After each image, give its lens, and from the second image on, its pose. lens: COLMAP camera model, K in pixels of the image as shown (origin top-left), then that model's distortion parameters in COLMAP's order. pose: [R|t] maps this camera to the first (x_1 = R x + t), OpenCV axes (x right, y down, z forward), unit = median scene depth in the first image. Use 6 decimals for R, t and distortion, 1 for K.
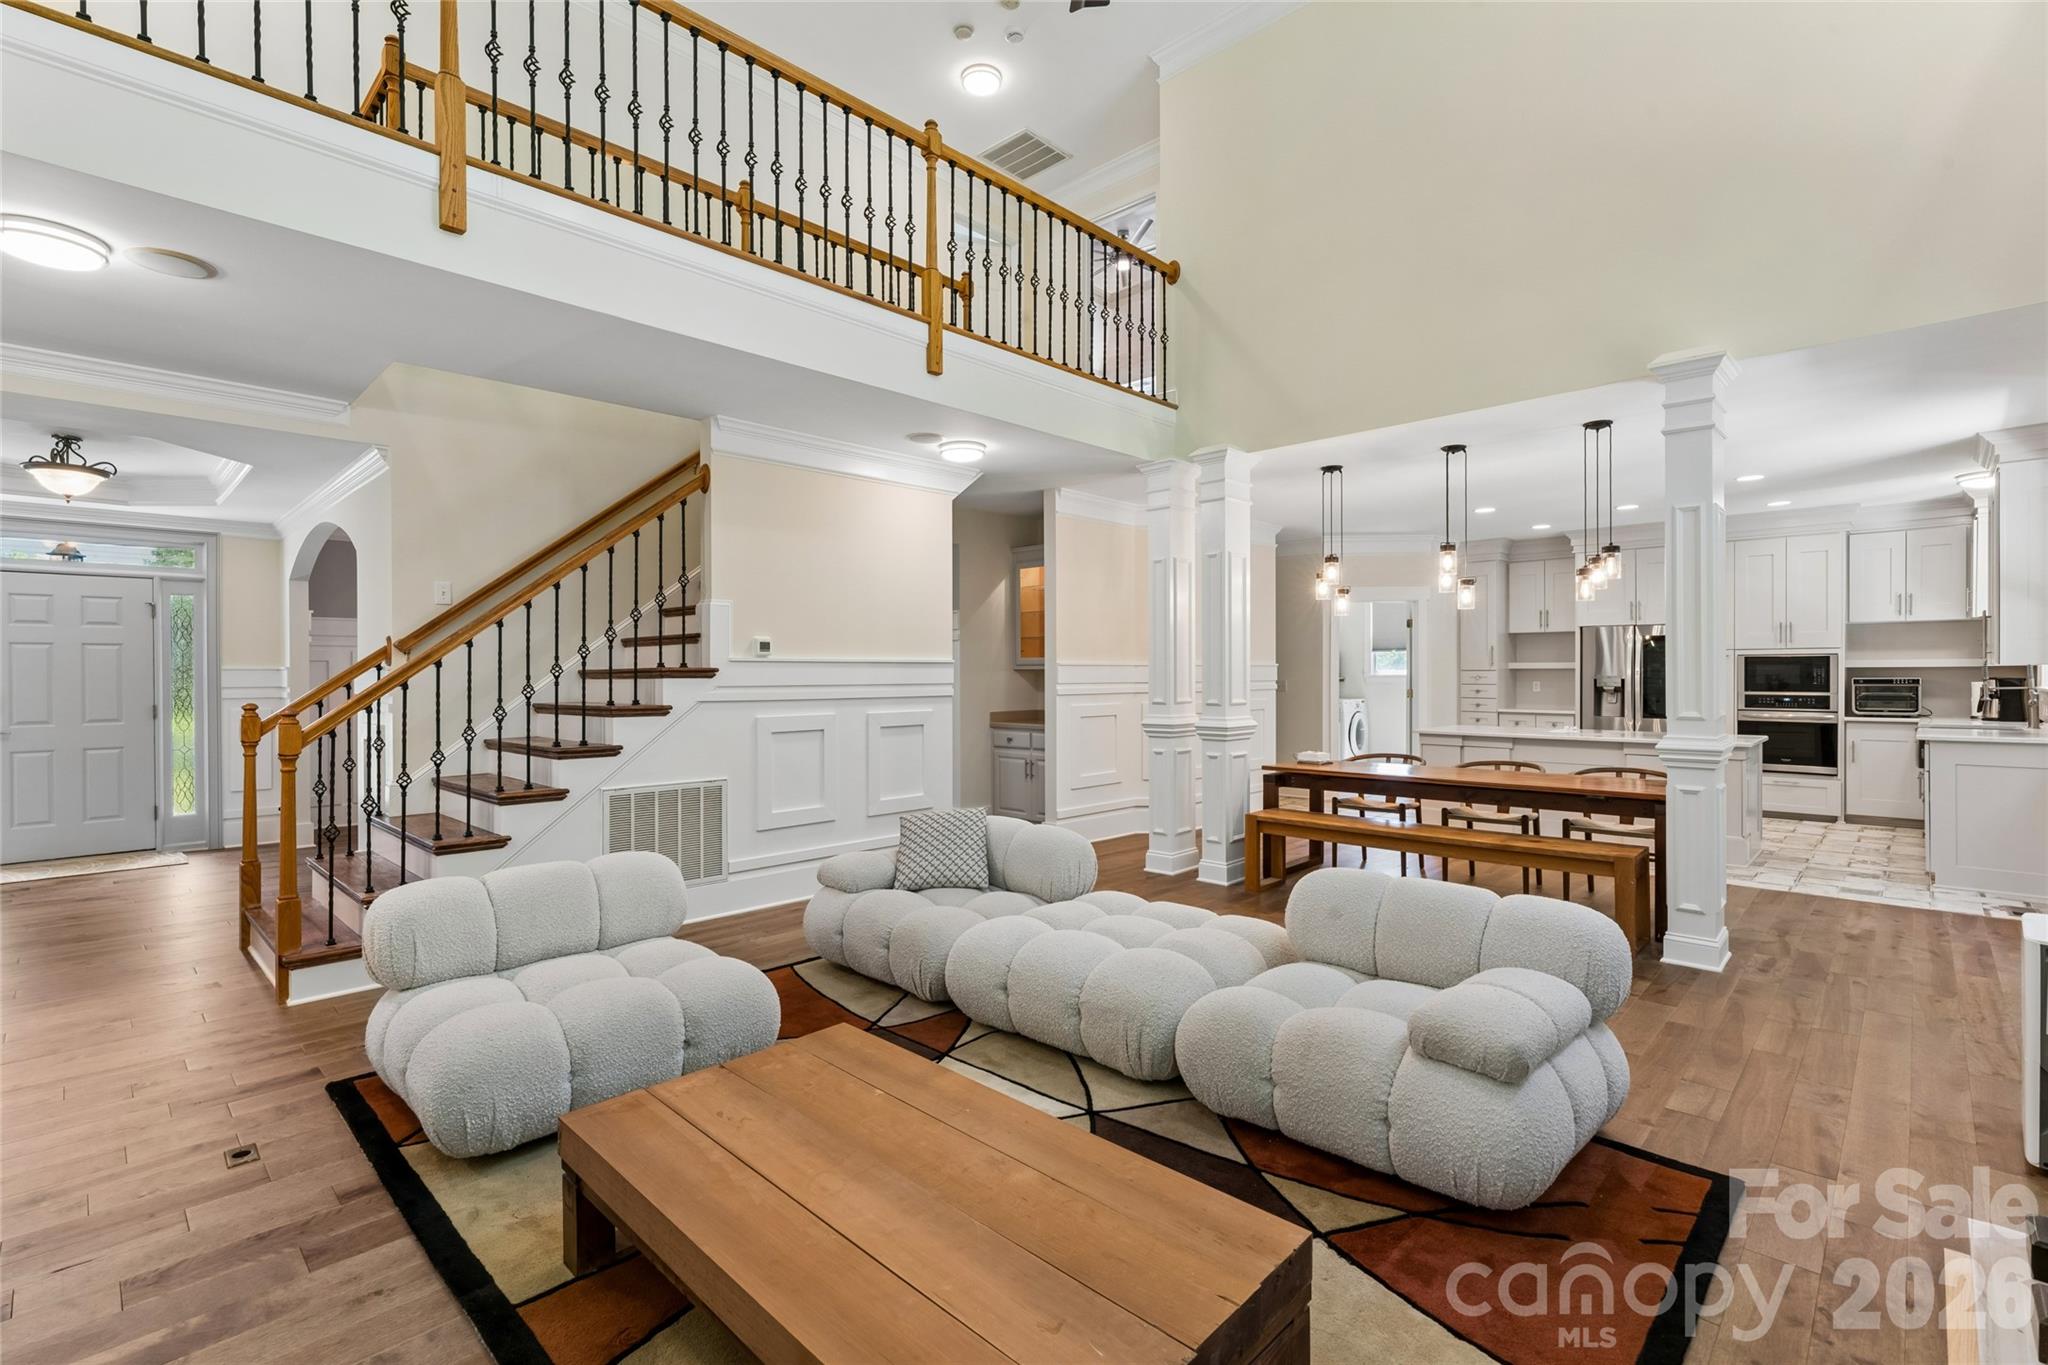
lens RADIAL K [[934.9, 0, 998.7], [0, 934.9, 682.4], [0, 0, 1]] dist [-0.002130, 0.001077]
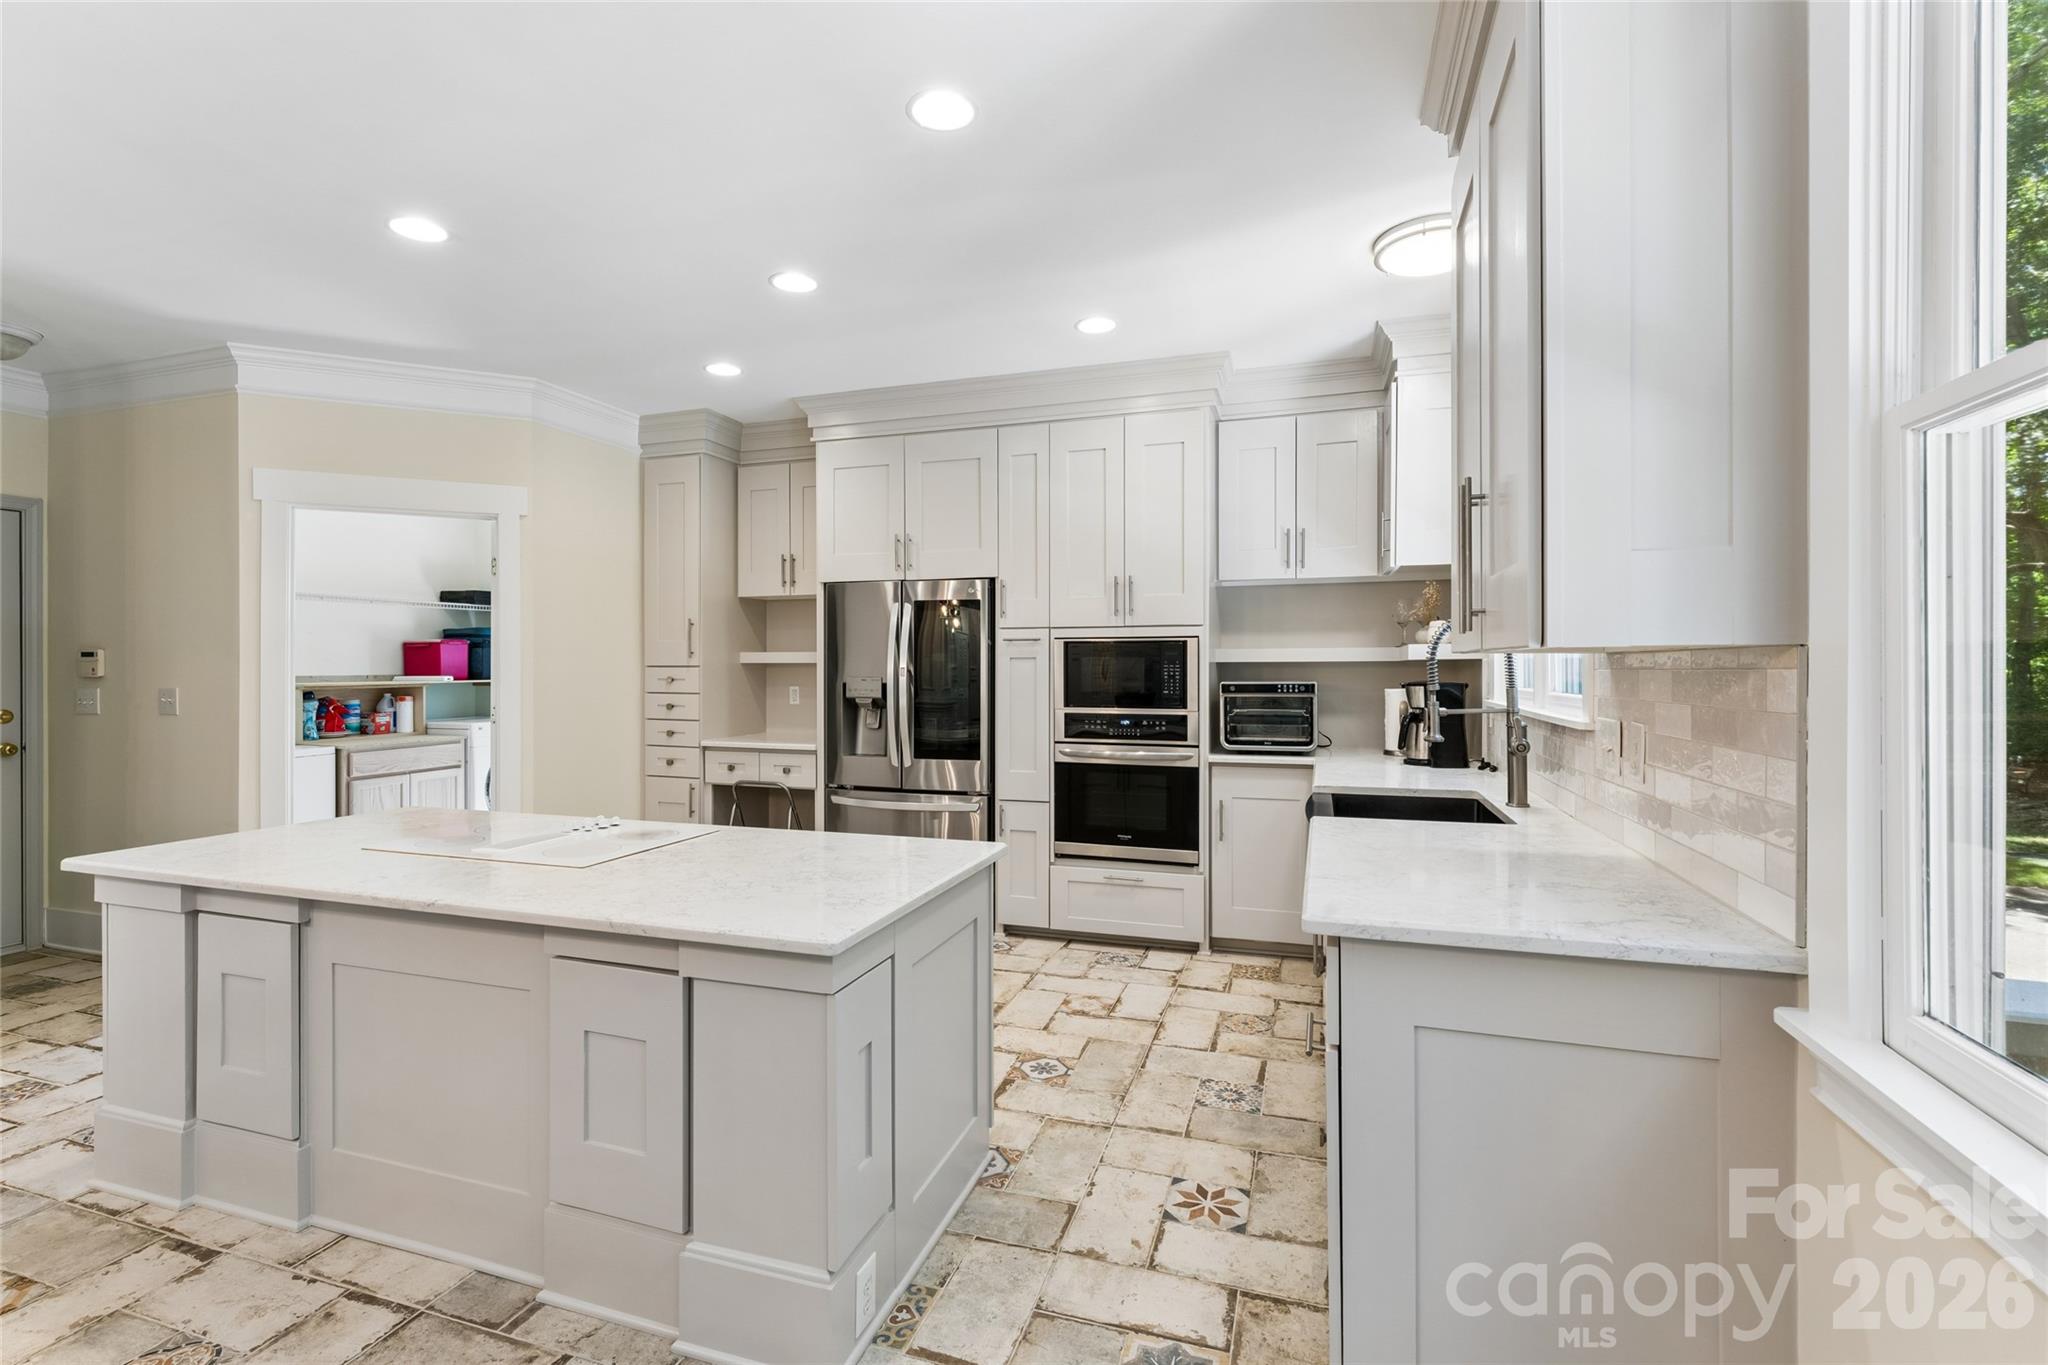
lens RADIAL K [[934.9, 0, 1002.3], [0, 934.9, 668.7], [0, 0, 1]] dist [-0.002130, 0.001077]
pose [[0.898754, 0.000436, 0.438453, 0.568847], [0.002814, 0.999973, -0.006762, -0.009109], [-0.438444, 0.007311, 0.898729, 0.575053]]
